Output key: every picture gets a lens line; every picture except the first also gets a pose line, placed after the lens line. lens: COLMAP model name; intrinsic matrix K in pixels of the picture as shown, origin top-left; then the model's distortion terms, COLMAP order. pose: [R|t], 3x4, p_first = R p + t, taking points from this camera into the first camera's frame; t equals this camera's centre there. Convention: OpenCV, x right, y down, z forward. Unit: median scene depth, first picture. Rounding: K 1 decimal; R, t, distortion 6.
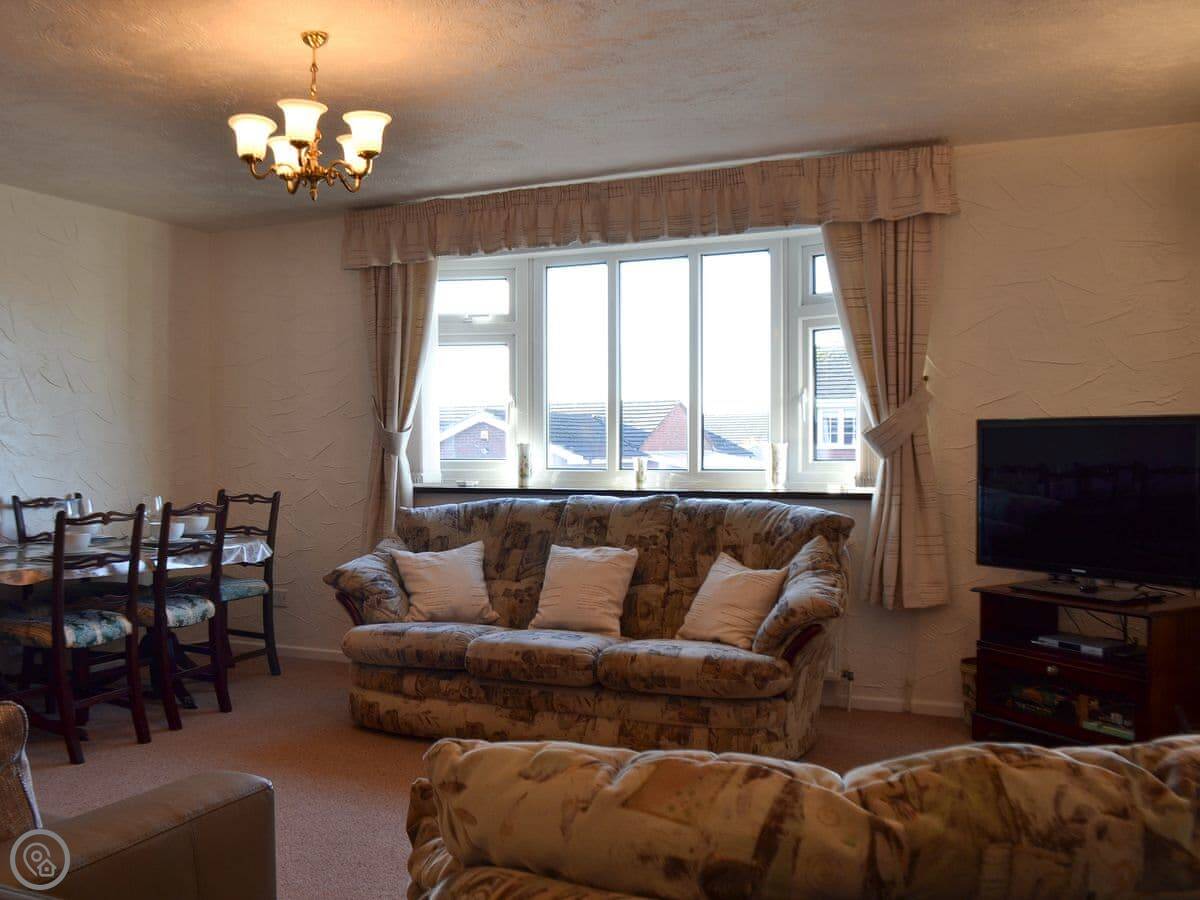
lens RADIAL K [[1254.3, 0, 600.0], [0, 1254.3, 472.4], [0, 0, 1]] dist [-0.118096, -0.005416]
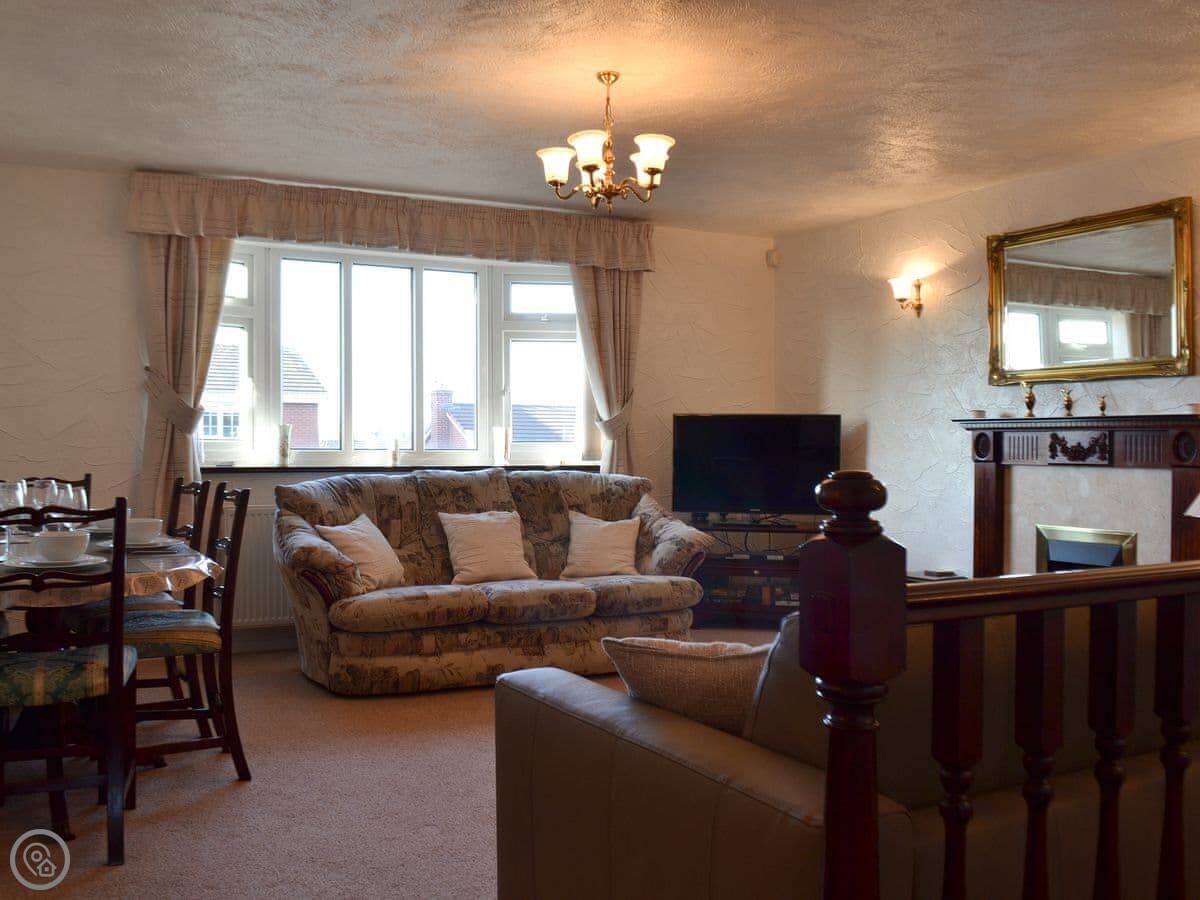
lens RADIAL K [[1135.7, 0, 600.0], [0, 1135.7, 450.0], [0, 0, 1]] dist [-0.144712, -0.001277]
pose [[0.546945, 0.001941, 0.837166, -0.847106], [0.010878, 0.999896, -0.009425, 0.012190], [-0.837098, 0.014262, 0.546867, 0.319222]]
